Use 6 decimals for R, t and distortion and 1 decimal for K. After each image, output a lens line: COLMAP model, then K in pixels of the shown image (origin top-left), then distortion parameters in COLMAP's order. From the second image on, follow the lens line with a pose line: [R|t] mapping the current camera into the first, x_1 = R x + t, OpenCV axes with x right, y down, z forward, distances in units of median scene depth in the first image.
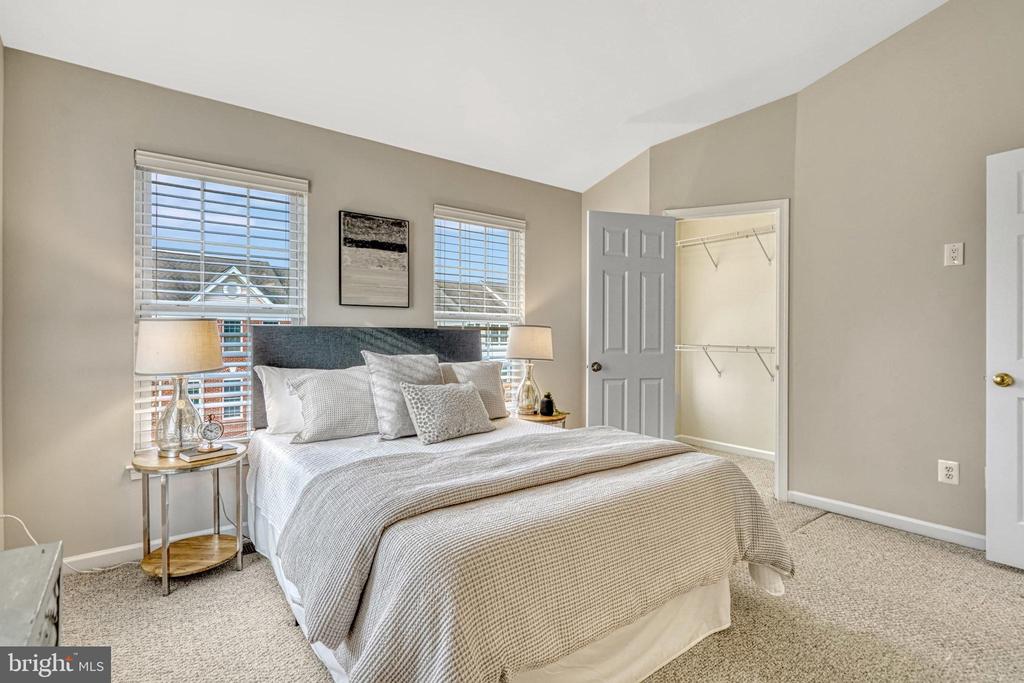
lens RADIAL K [[479.3, 0, 510.2], [0, 479.3, 334.6], [0, 0, 1]] dist [-0.000378, 0.000289]
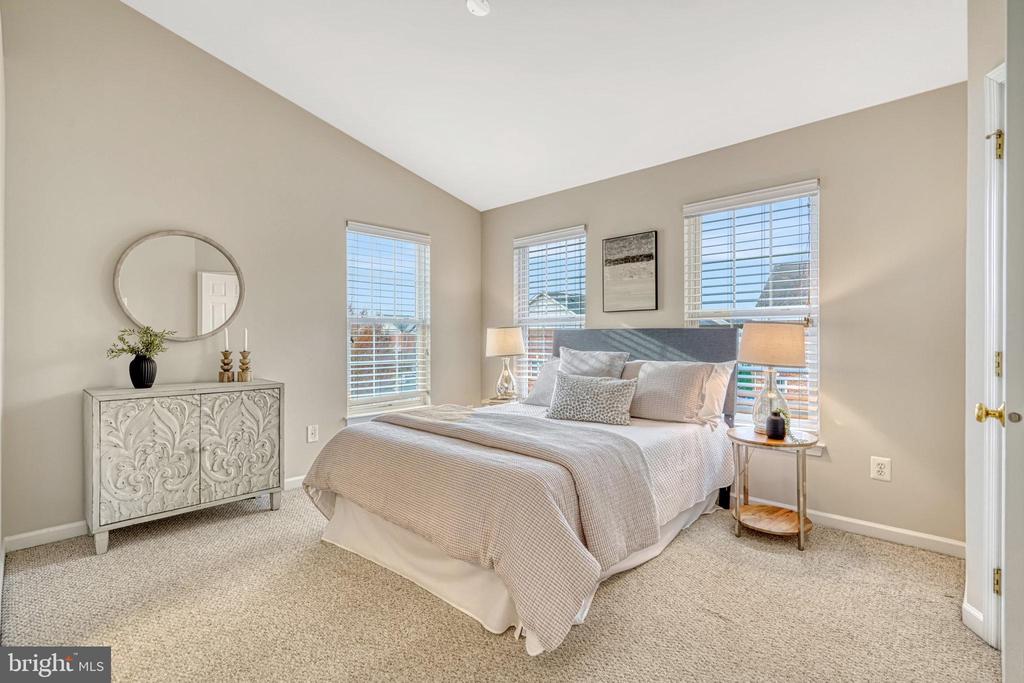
lens RADIAL K [[479.3, 0, 511.7], [0, 479.3, 342.1], [0, 0, 1]] dist [-0.000378, 0.000289]
pose [[0.156891, 0.015383, -0.987496, 0.841121], [0.011430, 0.999783, 0.017391, -0.004938], [0.987550, -0.014016, 0.156681, 0.509822]]
